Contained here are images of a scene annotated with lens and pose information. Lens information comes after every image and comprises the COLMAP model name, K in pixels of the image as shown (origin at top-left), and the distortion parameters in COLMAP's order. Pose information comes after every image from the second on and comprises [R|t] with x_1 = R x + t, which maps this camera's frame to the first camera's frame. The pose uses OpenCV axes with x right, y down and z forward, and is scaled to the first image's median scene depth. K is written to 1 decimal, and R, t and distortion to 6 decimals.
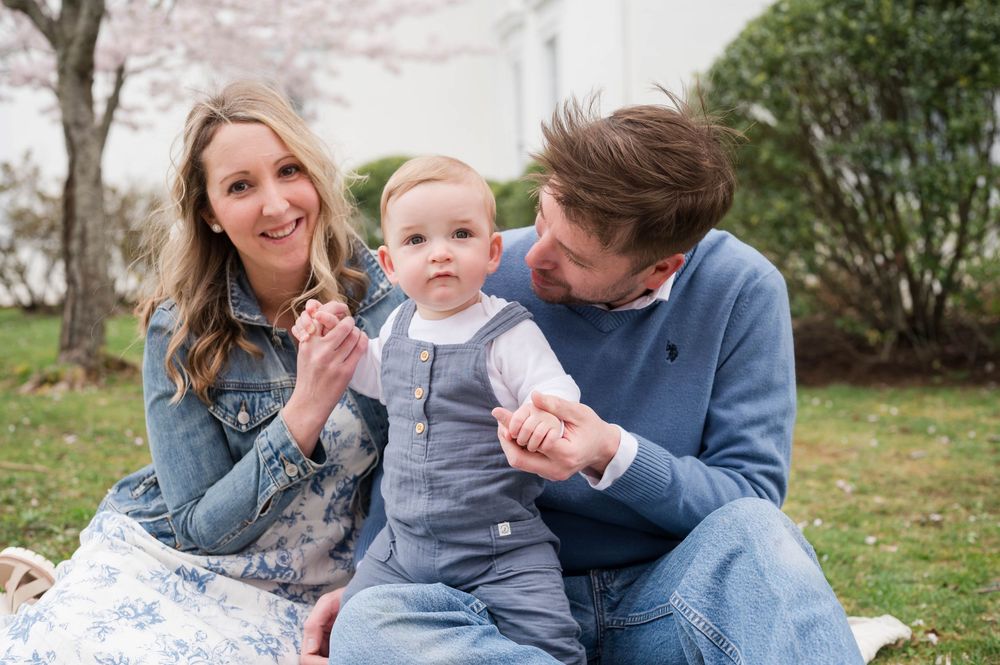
lens RADIAL K [[1407.5, 0, 478.7], [0, 1407.5, 331.9], [0, 0, 1]] dist [-0.036738, 0.000000]
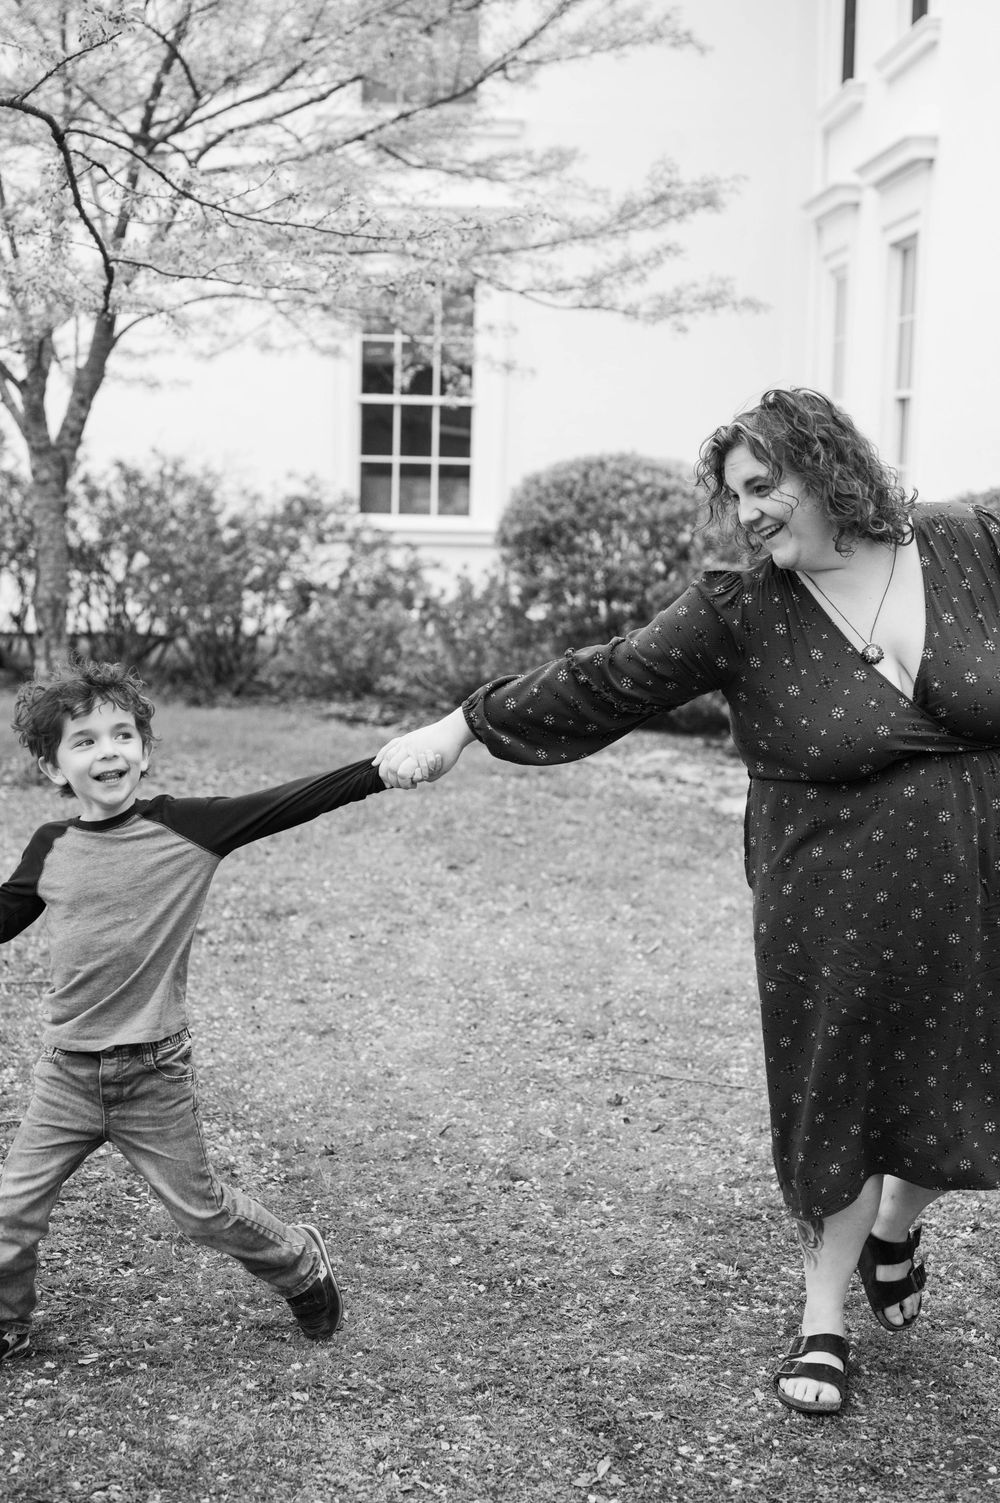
lens RADIAL K [[2115.5, 0, 495.6], [0, 2115.5, 737.8], [0, 0, 1]] dist [-0.036738, 0.000000]
pose [[0.991227, 0.068565, -0.112994, -0.008028], [-0.061538, 0.996015, 0.064551, -0.177711], [0.116970, -0.057031, 0.991497, 0.423011]]
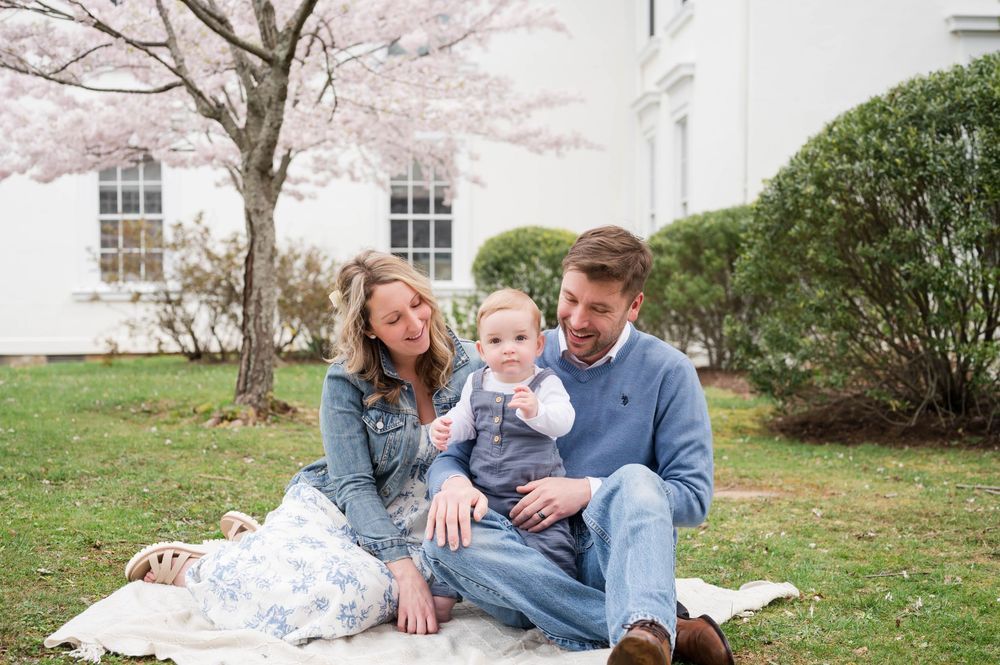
lens RADIAL K [[1407.5, 0, 494.6], [0, 1407.5, 333.1], [0, 0, 1]] dist [-0.036738, 0.000000]
pose [[0.995312, 0.029863, -0.091988, 0.042021], [-0.033543, 0.998687, -0.038723, 0.000271], [0.090711, 0.041627, 0.995007, -0.222984]]
